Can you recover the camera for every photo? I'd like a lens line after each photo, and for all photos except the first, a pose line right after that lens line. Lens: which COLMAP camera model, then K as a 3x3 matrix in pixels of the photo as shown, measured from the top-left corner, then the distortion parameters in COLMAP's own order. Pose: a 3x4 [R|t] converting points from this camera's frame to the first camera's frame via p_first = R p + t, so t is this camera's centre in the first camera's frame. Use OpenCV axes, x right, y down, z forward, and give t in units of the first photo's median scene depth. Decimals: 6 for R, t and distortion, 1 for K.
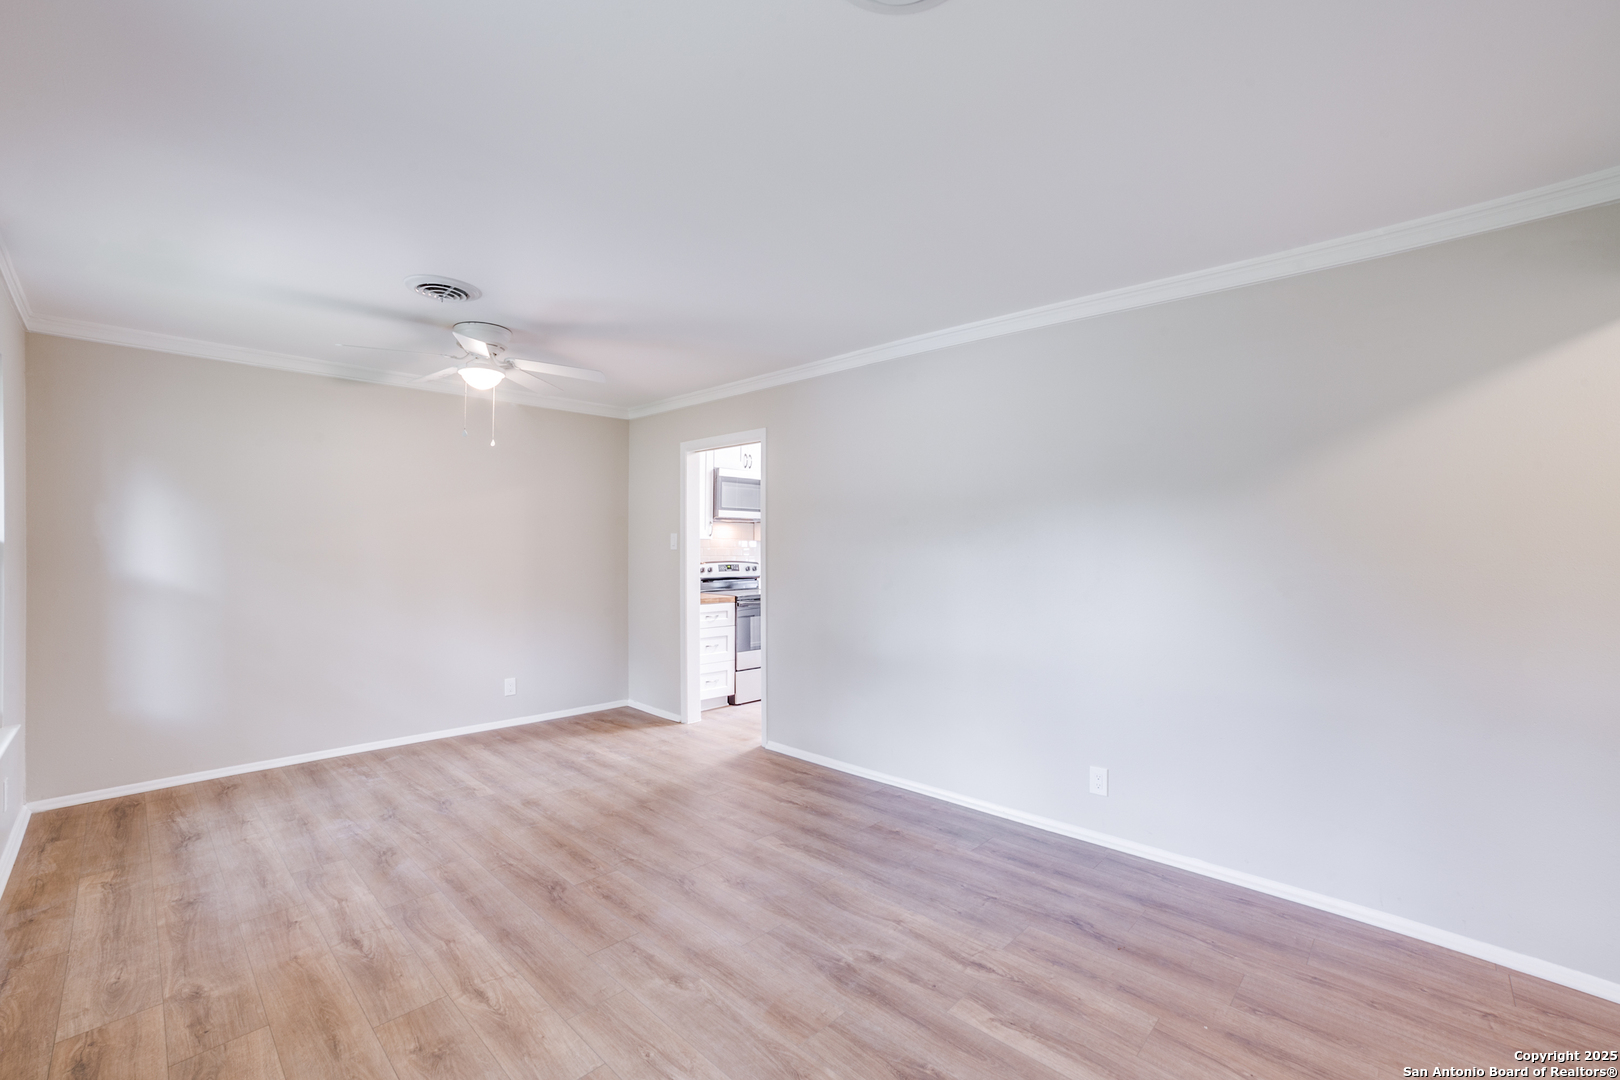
lens RADIAL K [[671.5, 0, 798.4], [0, 671.5, 555.4], [0, 0, 1]] dist [-0.079375, 0.026755]
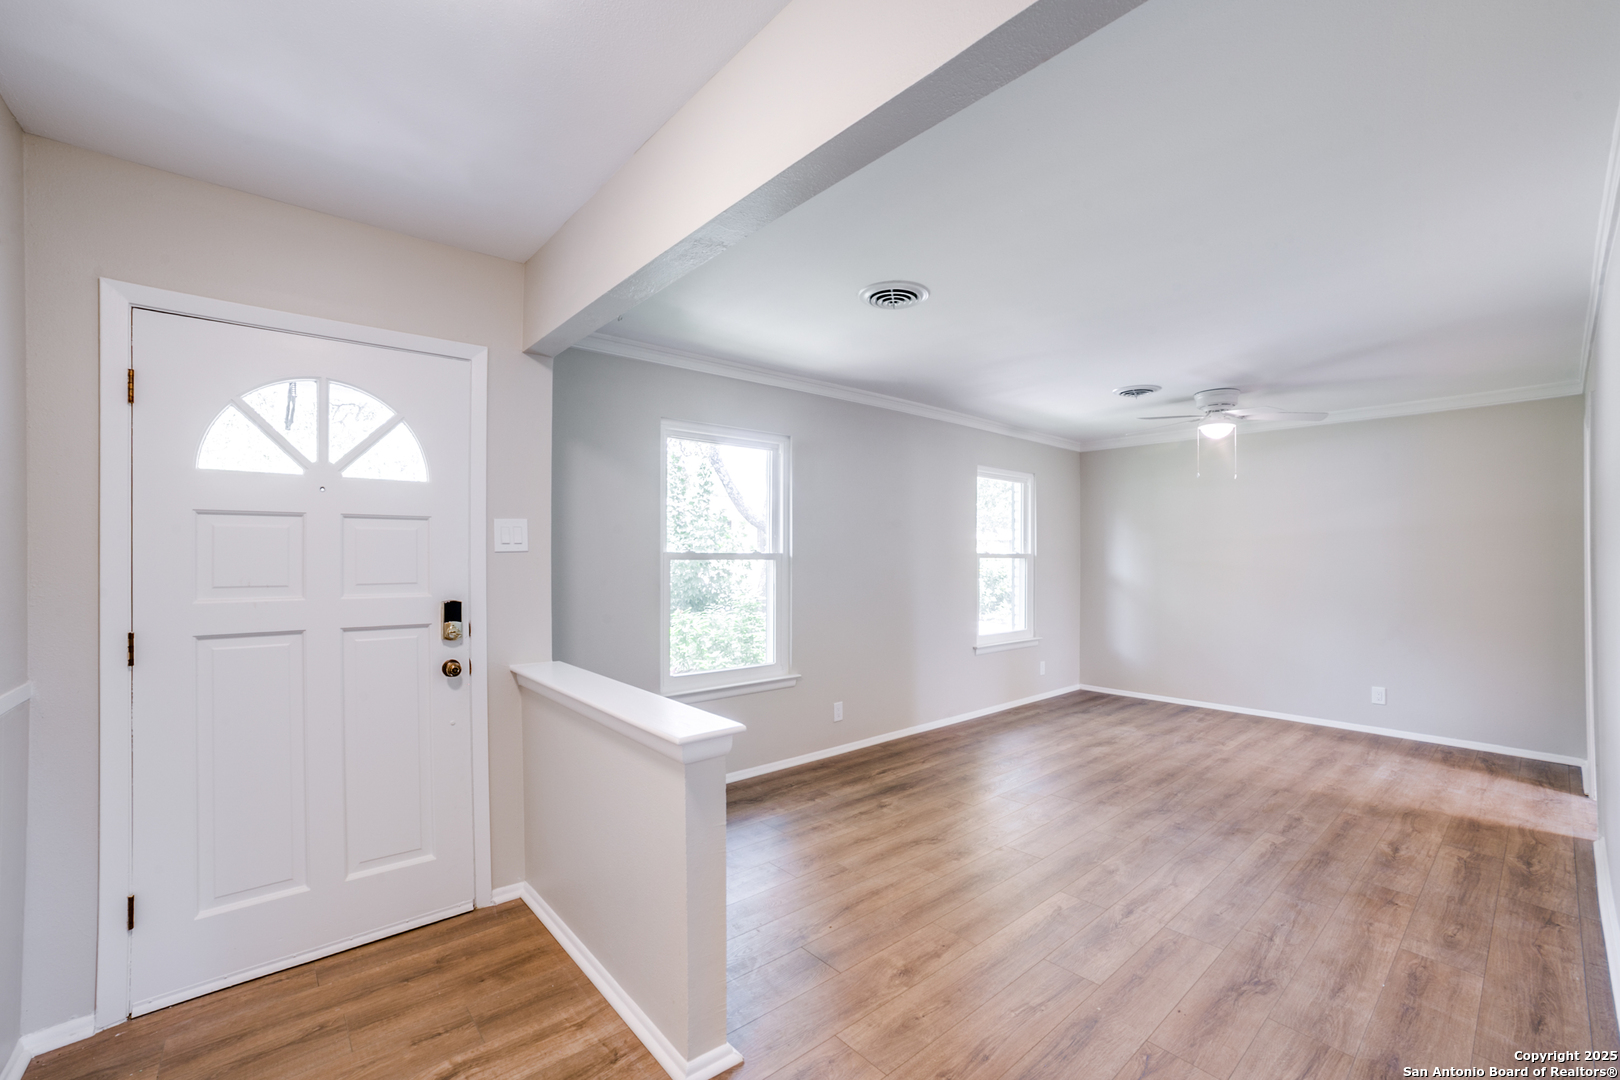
lens RADIAL K [[671.5, 0, 798.4], [0, 671.5, 555.4], [0, 0, 1]] dist [-0.079375, 0.026755]
pose [[-0.112392, -0.007818, -0.993633, 1.121391], [-0.008686, 0.999939, -0.006885, 0.000425], [0.993626, 0.007857, -0.112453, 0.393756]]
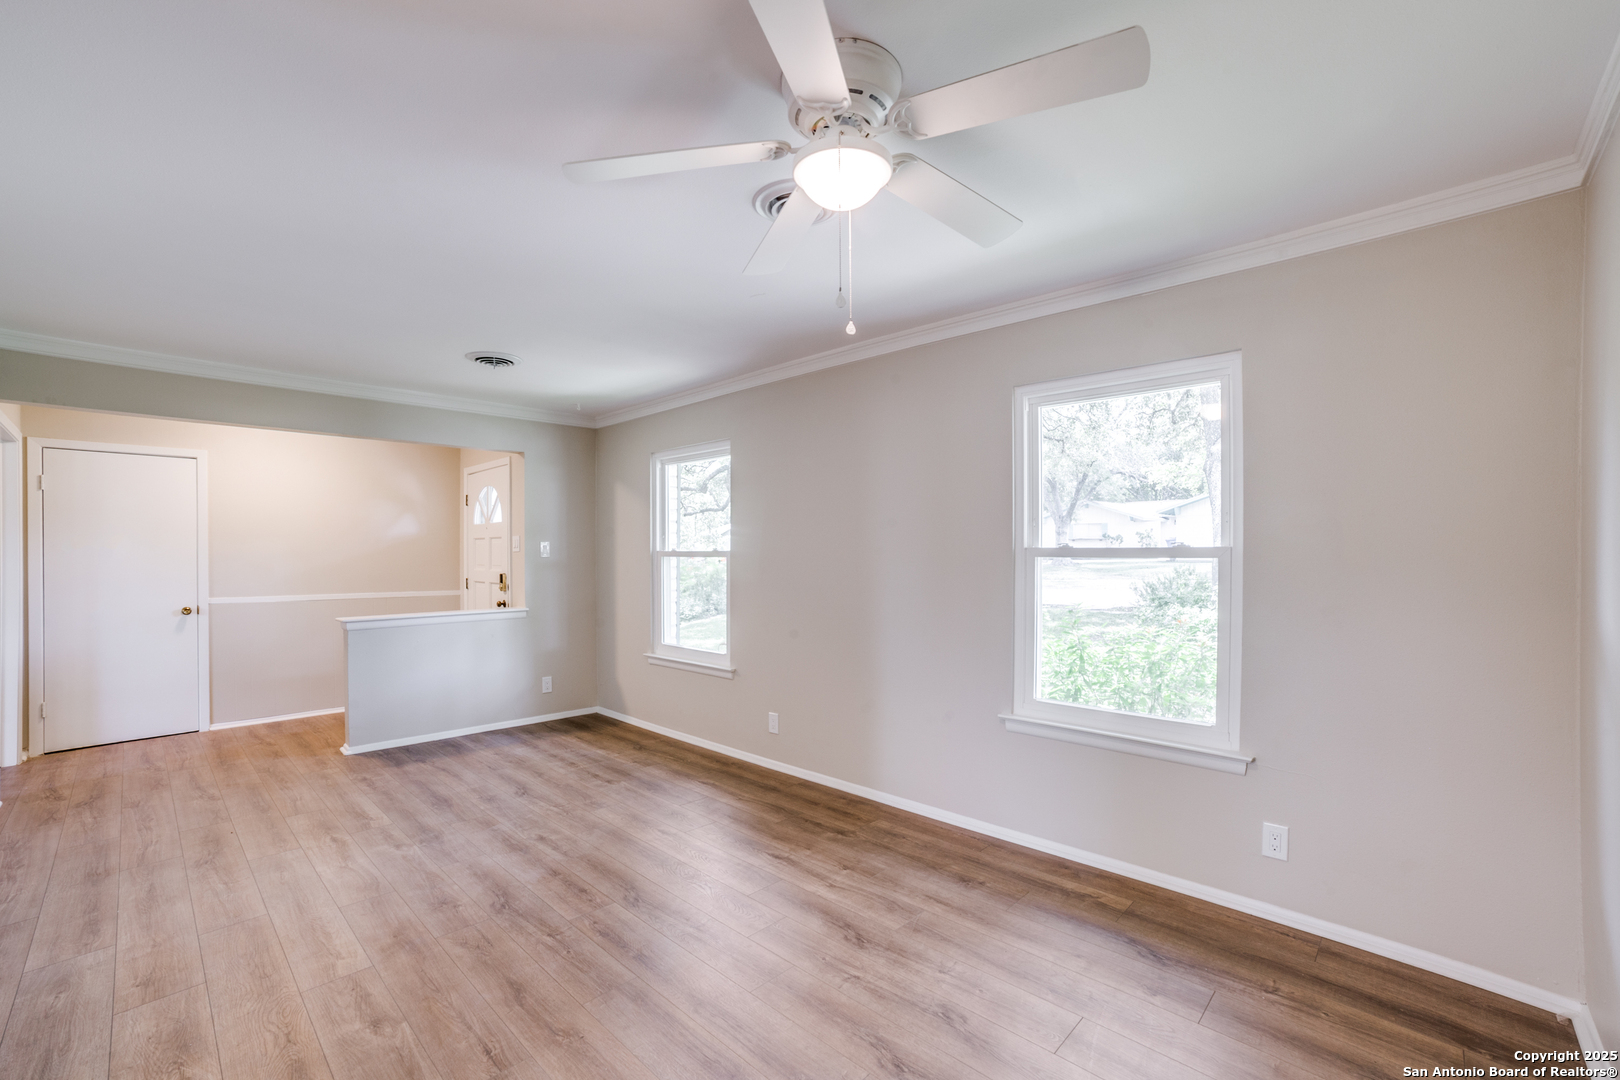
lens RADIAL K [[671.5, 0, 798.4], [0, 671.5, 555.4], [0, 0, 1]] dist [-0.079375, 0.026755]
pose [[-0.999968, -0.007898, -0.000915, -0.559704], [-0.007908, 0.999895, 0.012110, -0.026376], [0.000819, 0.012116, -0.999926, 1.805733]]
